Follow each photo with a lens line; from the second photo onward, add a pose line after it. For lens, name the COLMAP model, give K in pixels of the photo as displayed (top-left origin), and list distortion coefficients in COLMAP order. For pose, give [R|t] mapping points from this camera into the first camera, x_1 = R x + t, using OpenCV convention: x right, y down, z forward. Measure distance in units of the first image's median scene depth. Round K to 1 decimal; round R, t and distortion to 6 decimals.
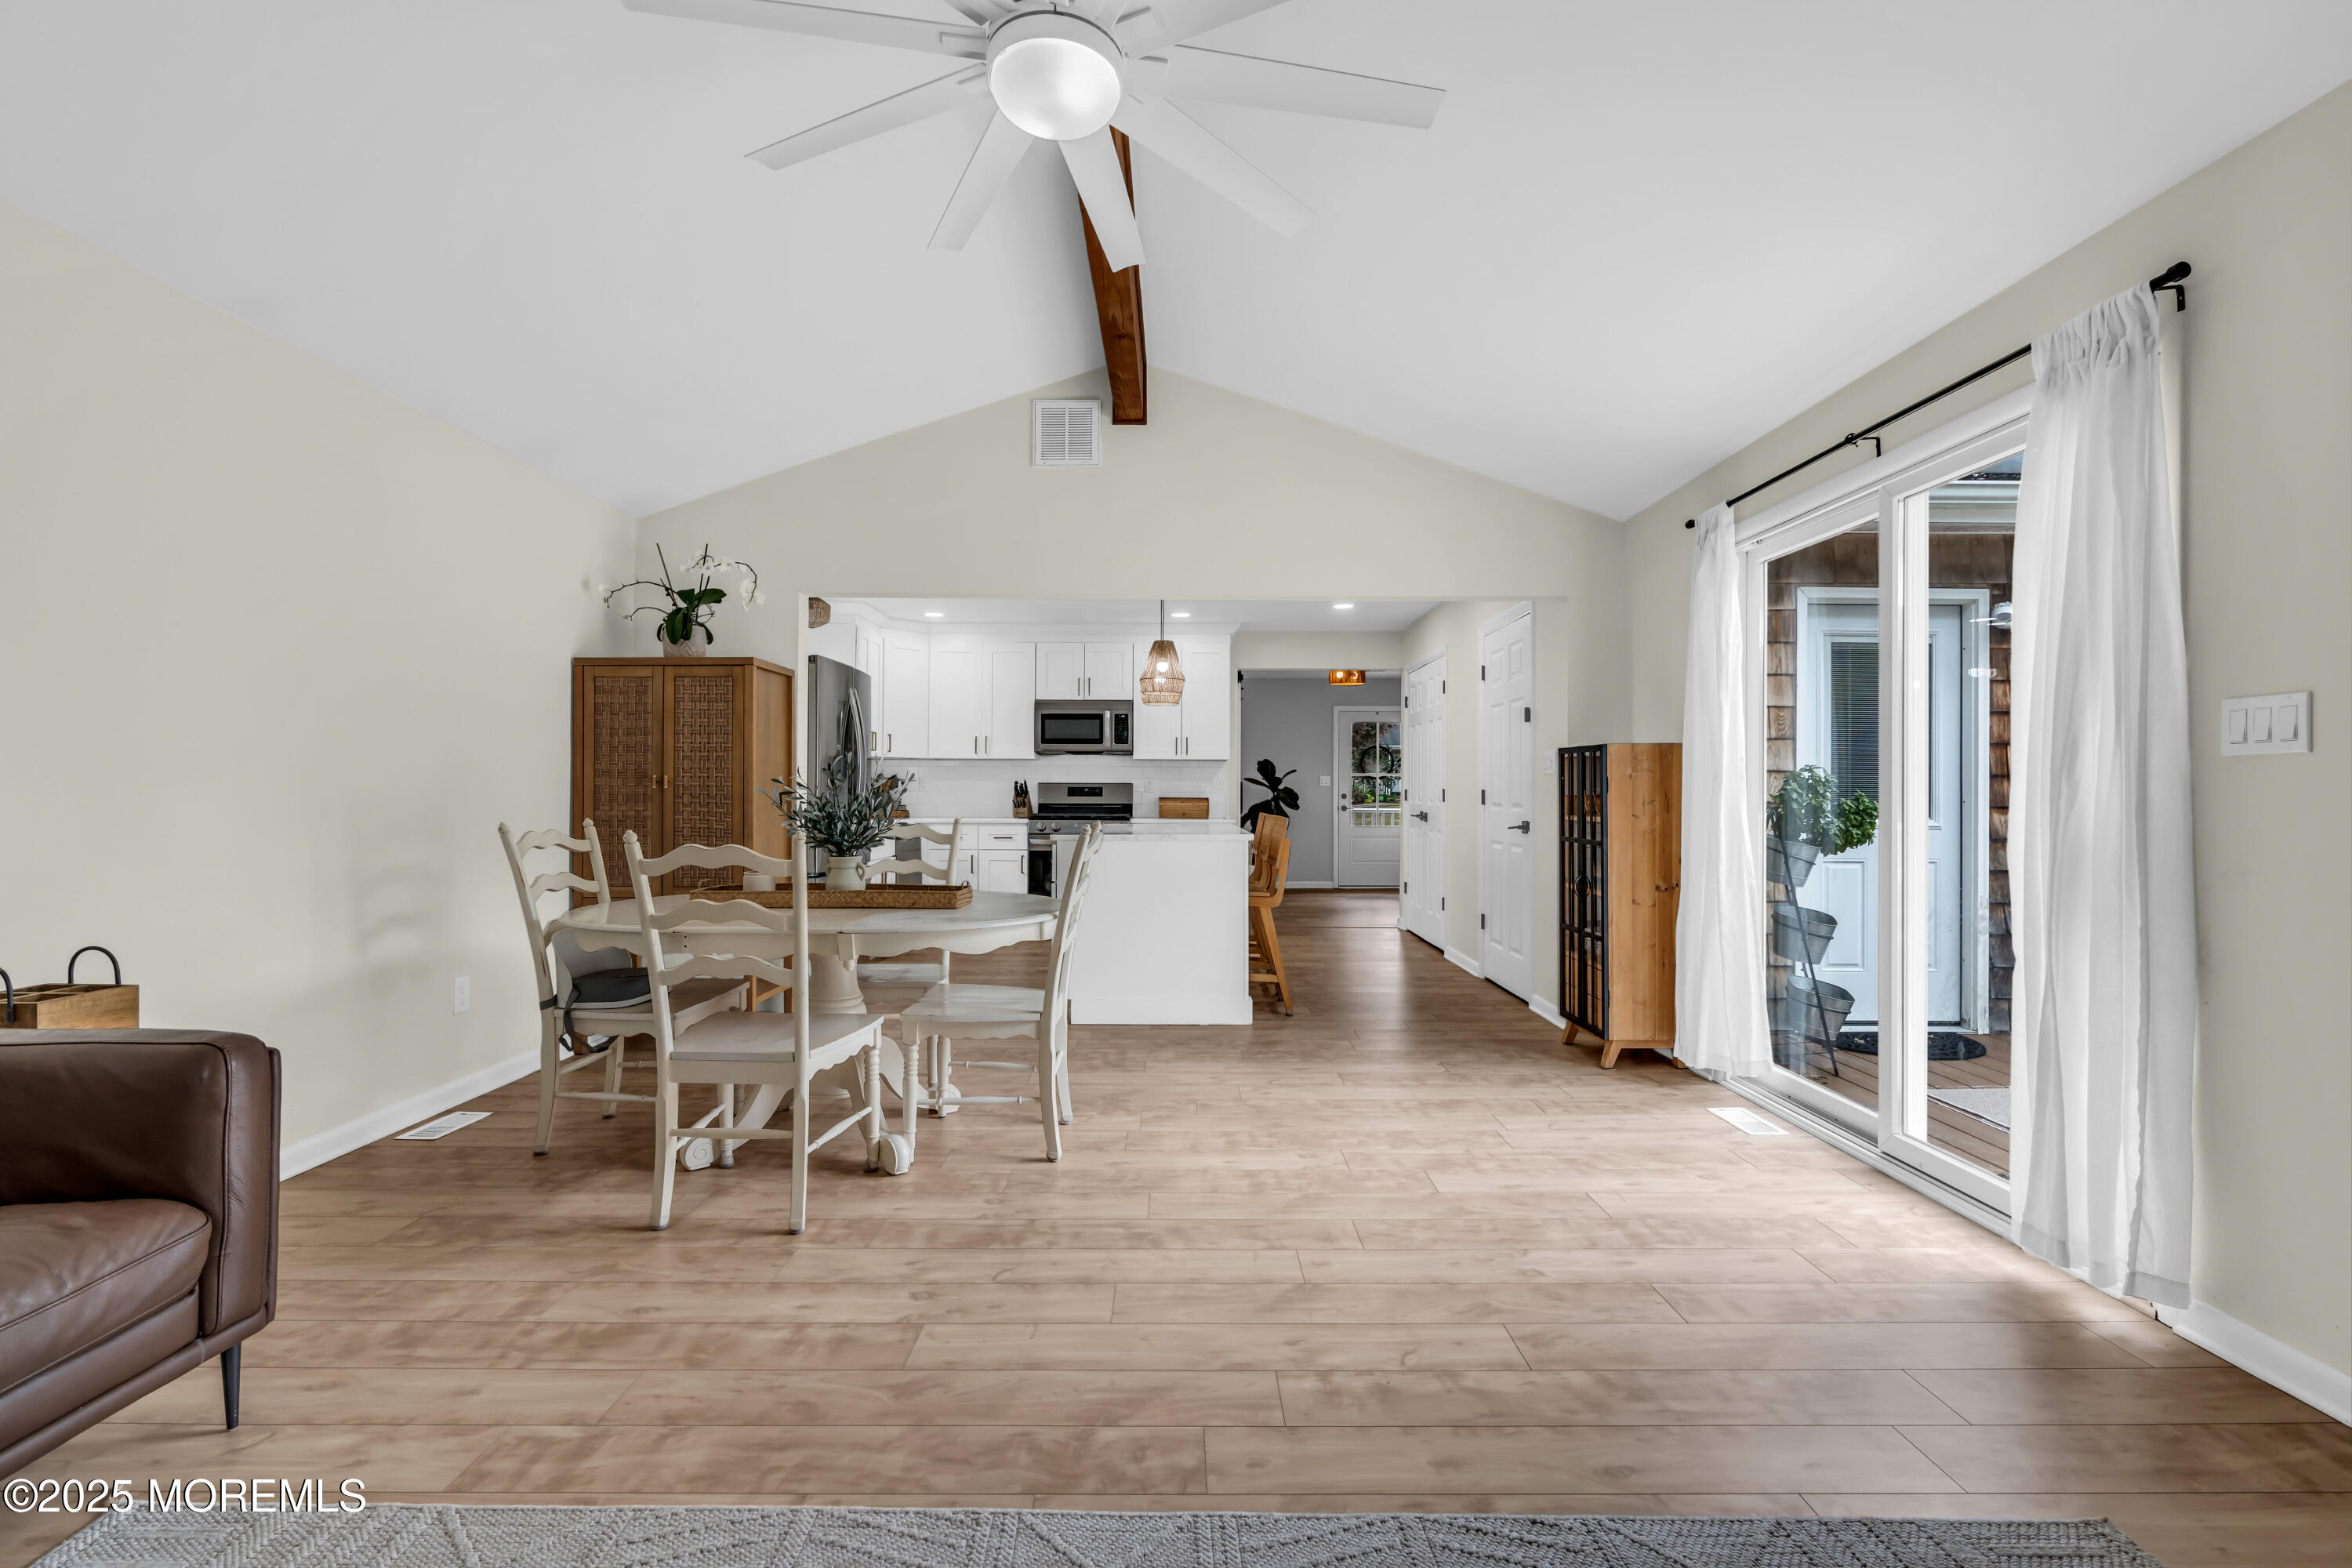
lens RADIAL K [[1050.7, 0, 1180.0], [0, 1050.7, 785.6], [0, 0, 1]] dist [-0.012570, 0.004831]
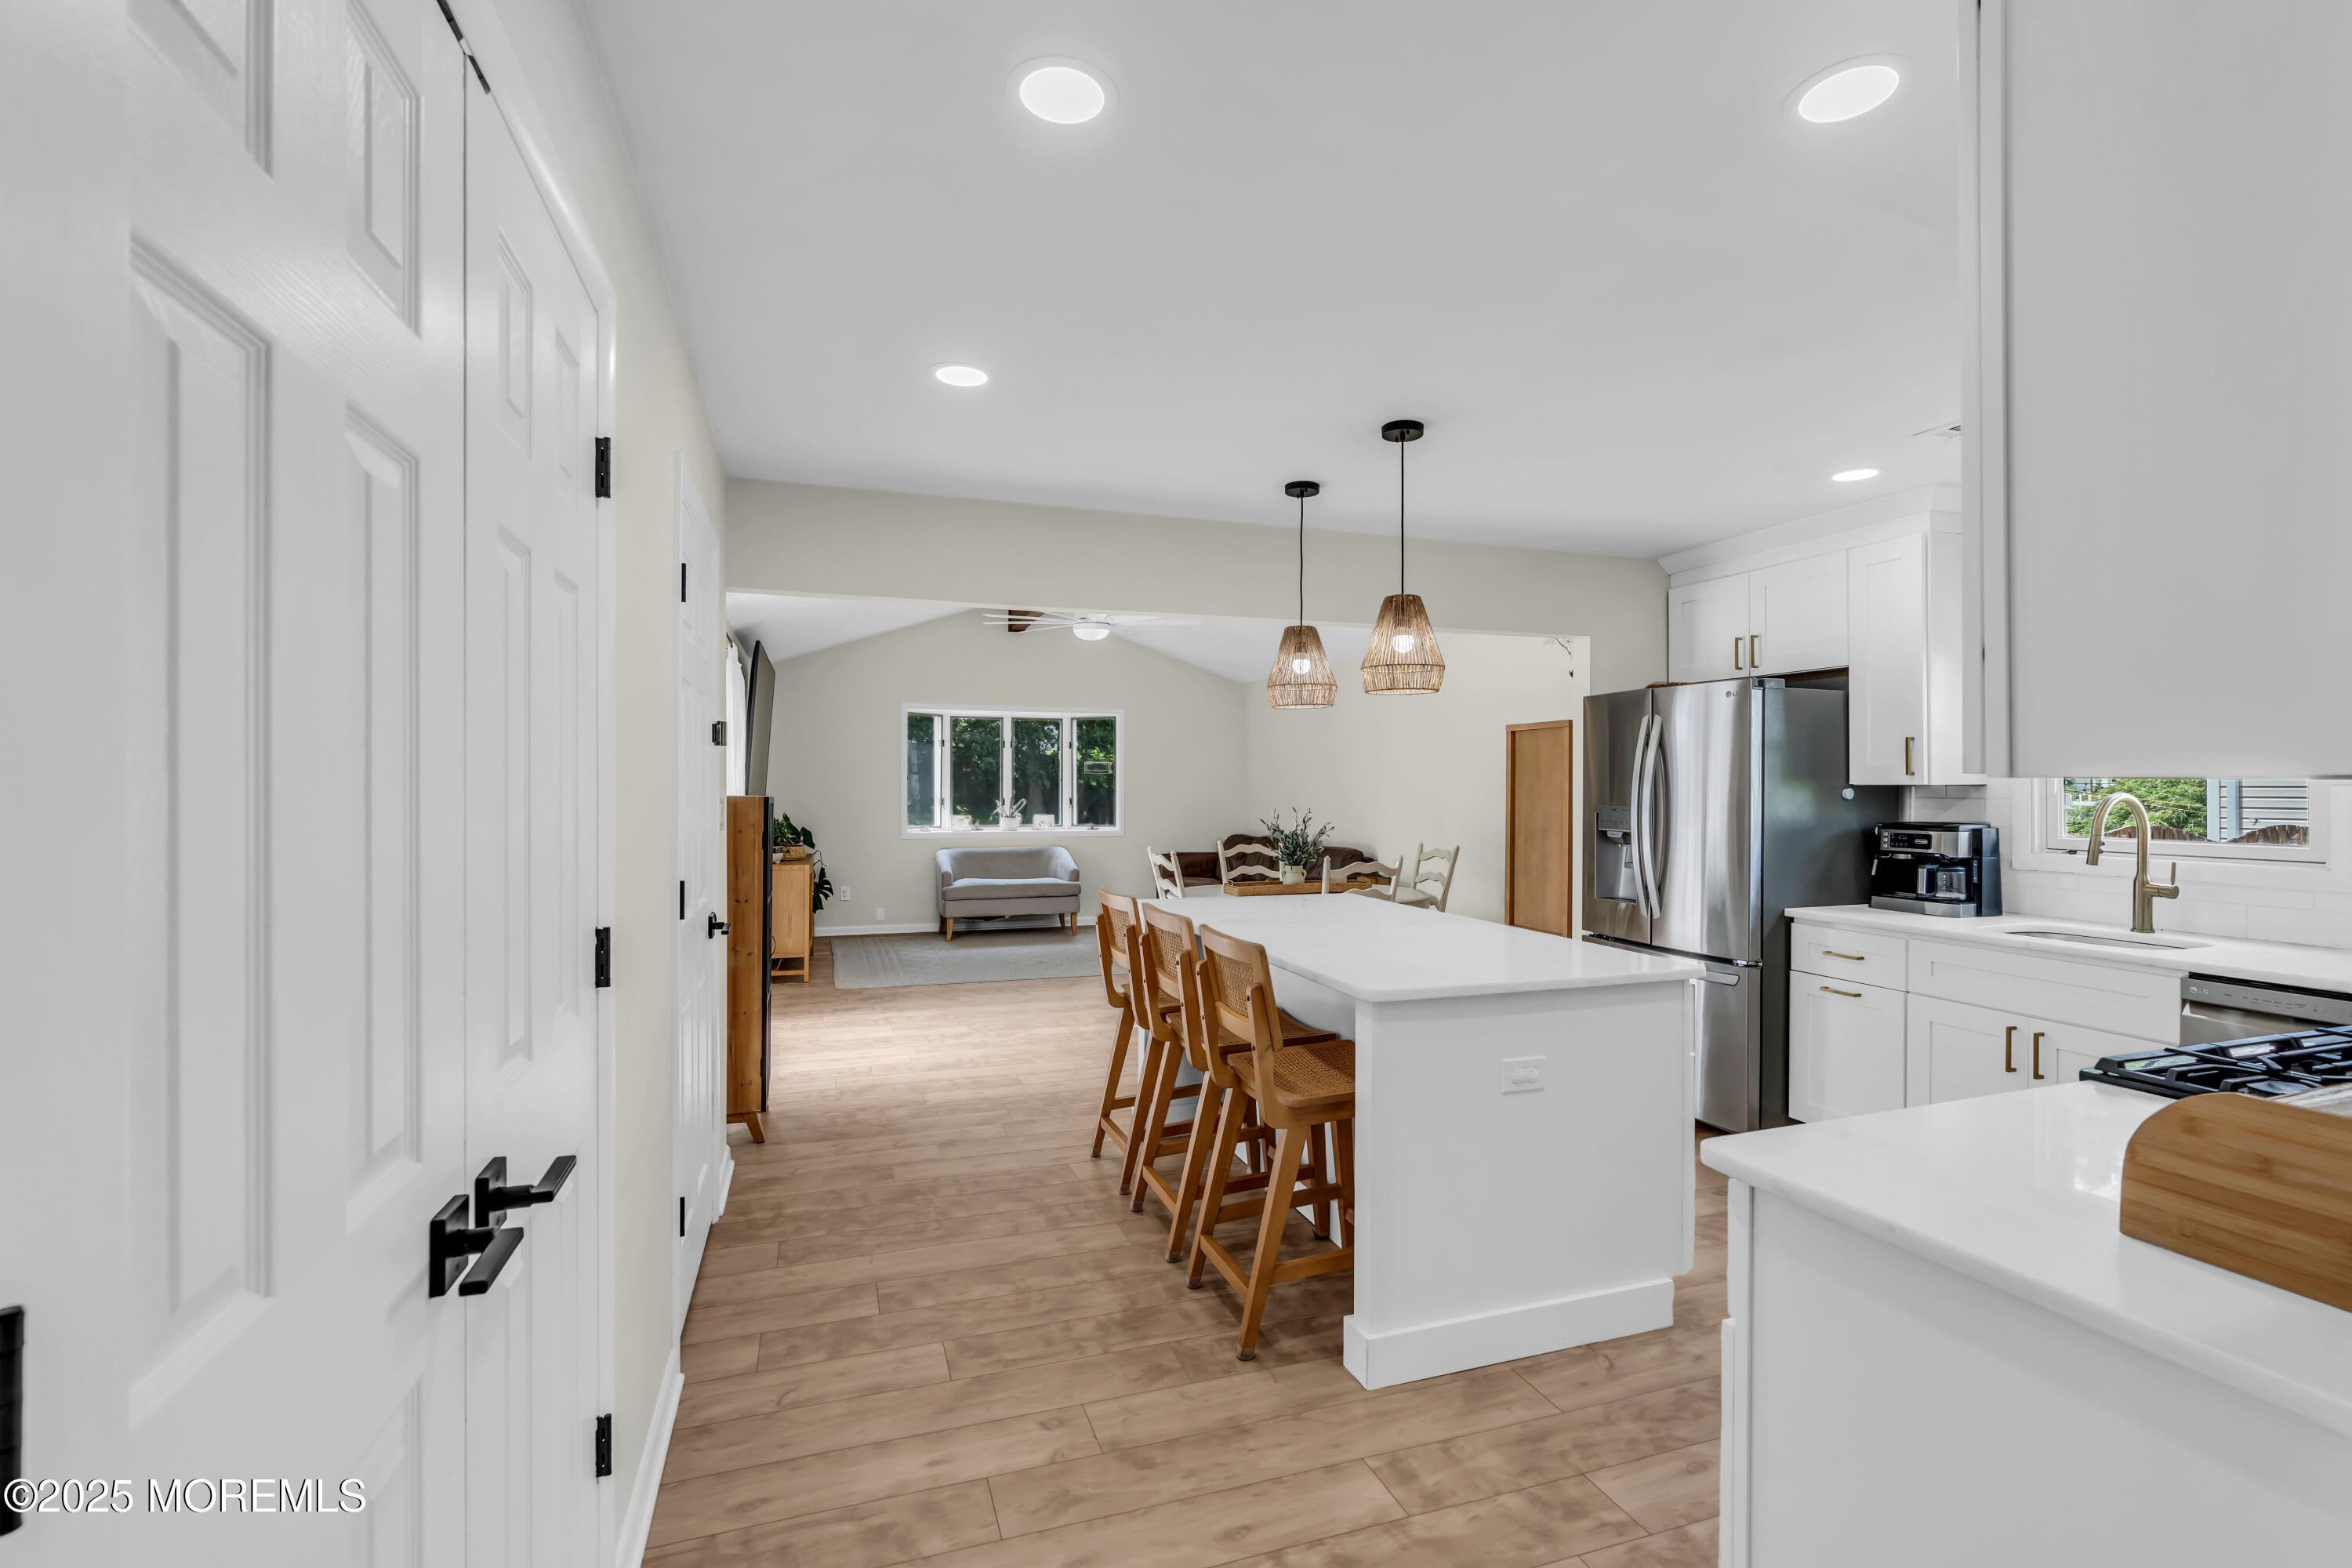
lens RADIAL K [[1050.7, 0, 1179.2], [0, 1050.7, 789.3], [0, 0, 1]] dist [-0.012570, 0.004831]
pose [[-0.948117, -0.004082, -0.317896, 0.336313], [-0.002925, 0.999987, -0.004116, -0.042104], [0.317908, -0.002972, -0.948117, 2.032731]]
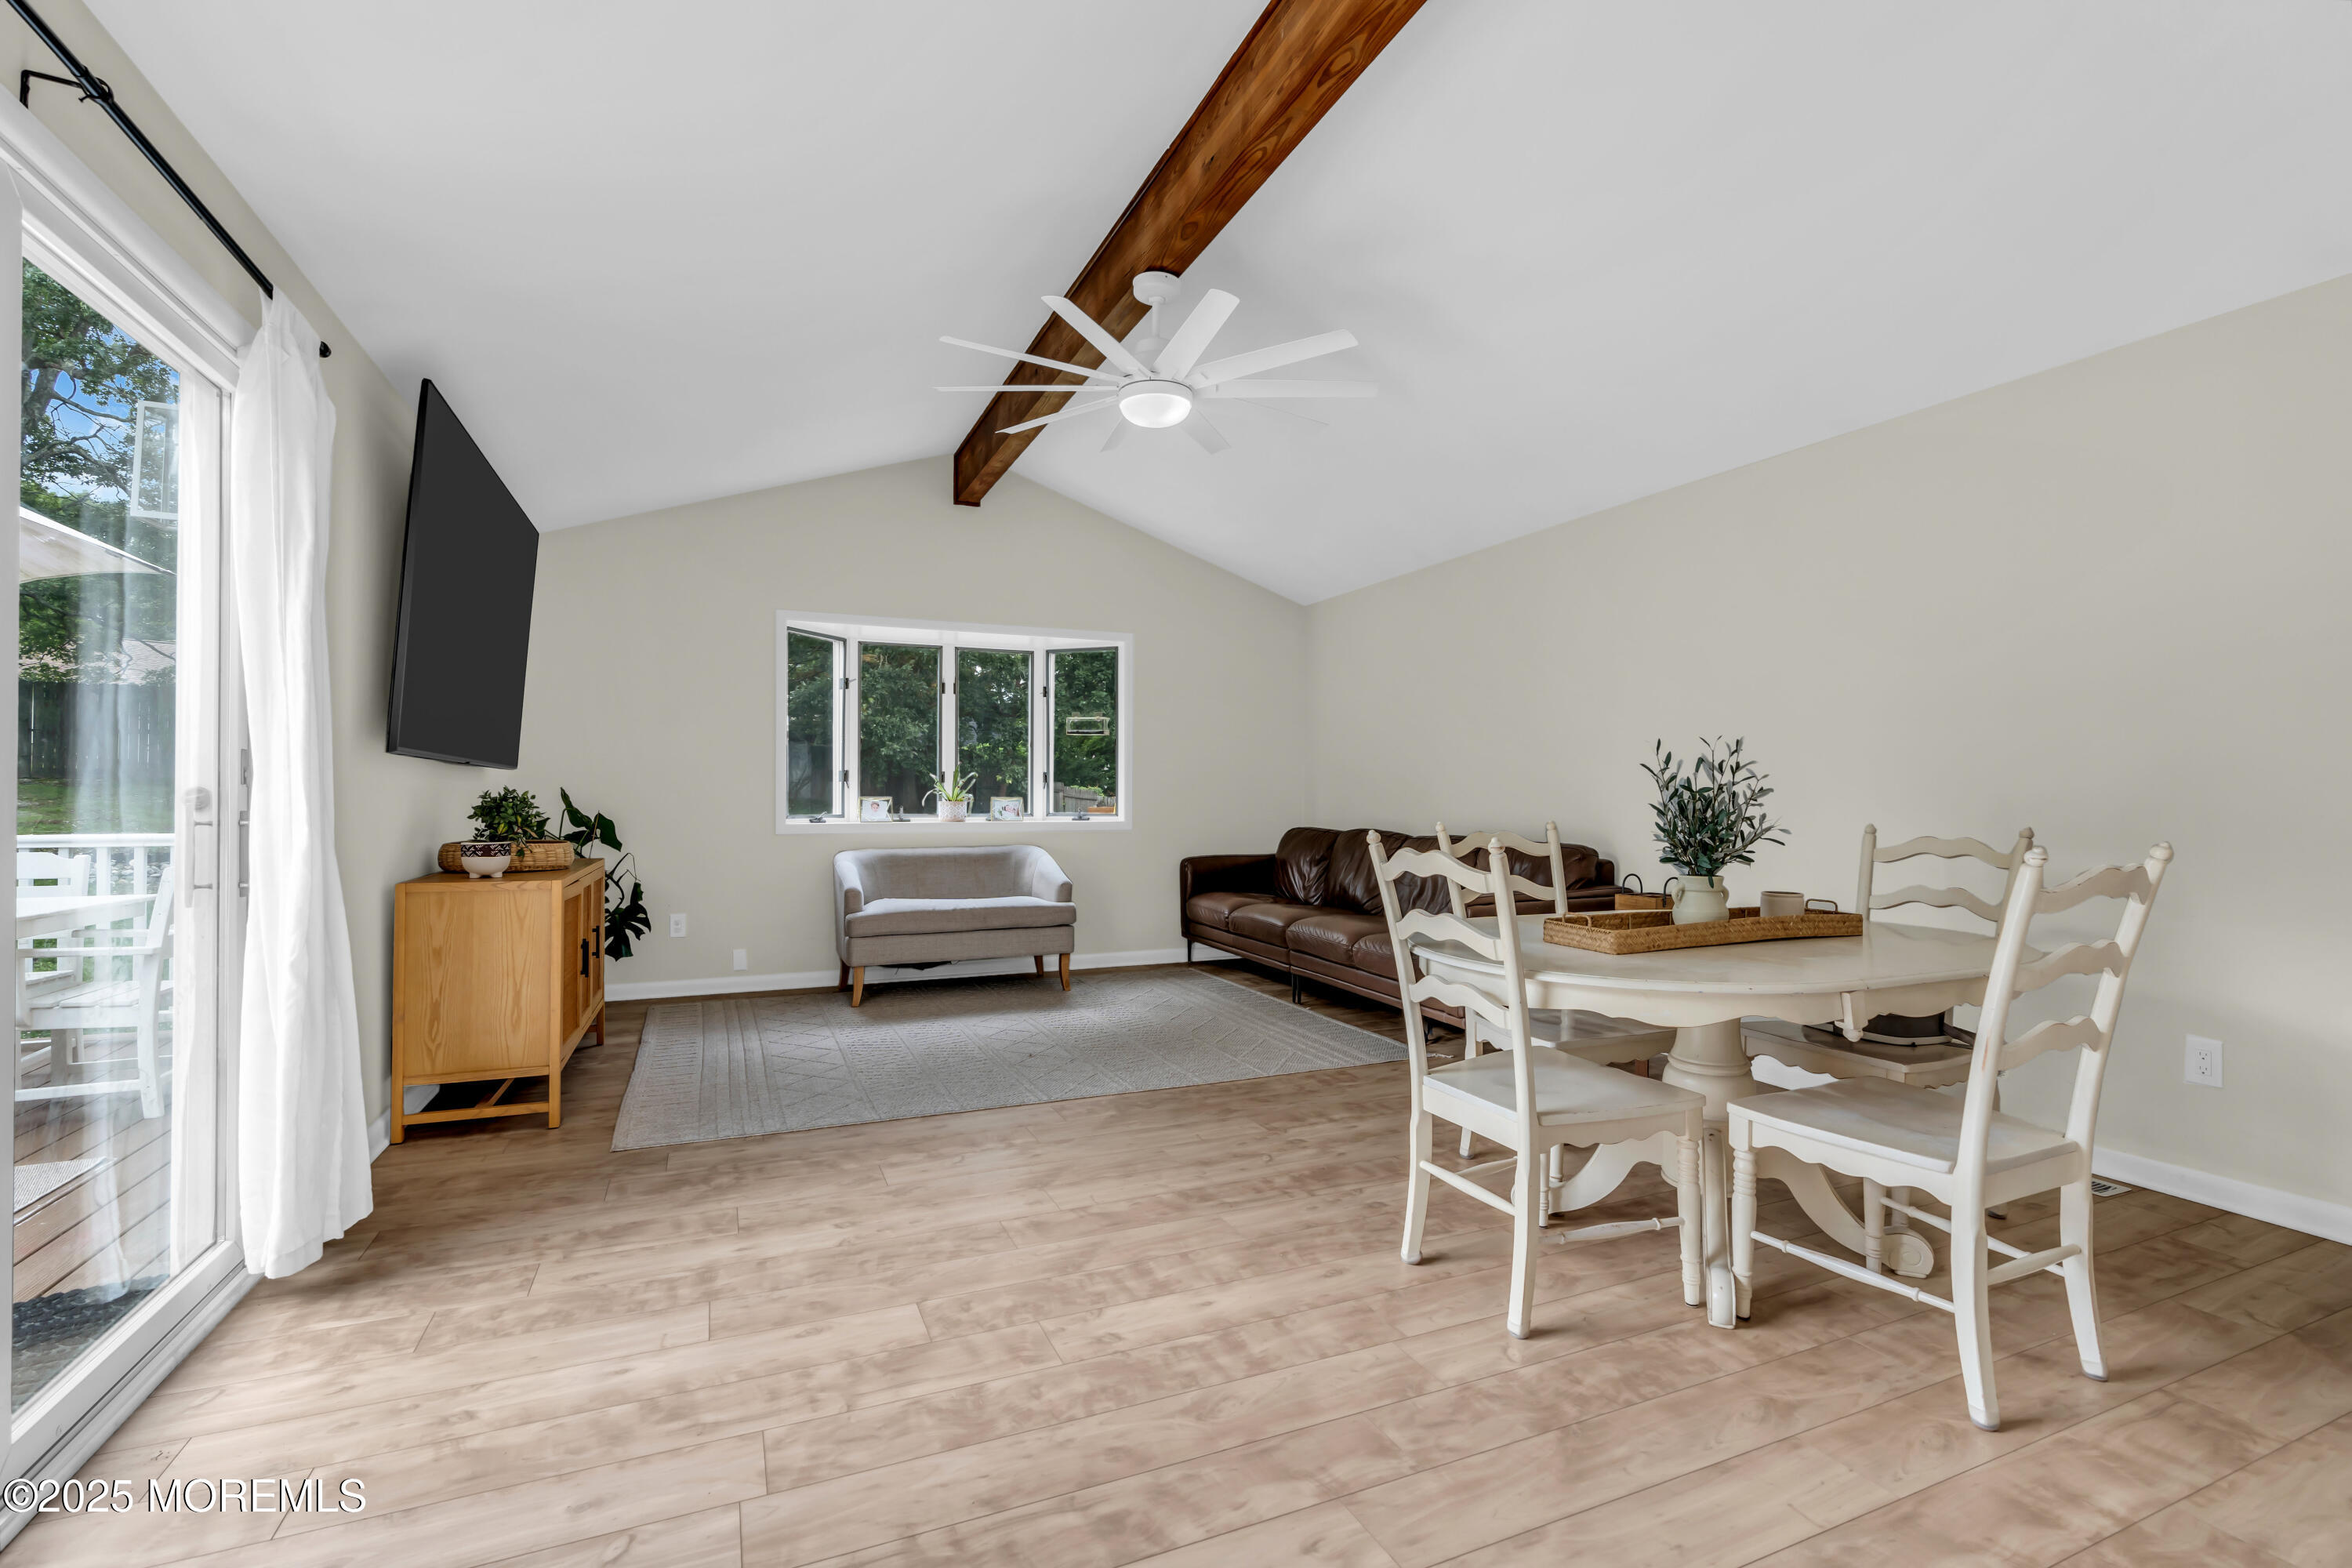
lens RADIAL K [[1050.7, 0, 1175.4], [0, 1050.7, 785.9], [0, 0, 1]] dist [-0.012570, 0.004831]
pose [[-0.917518, -0.008156, -0.397610, 0.253865], [-0.002504, 0.999888, -0.014734, 0.011485], [0.397686, -0.012523, -0.917436, 1.188963]]
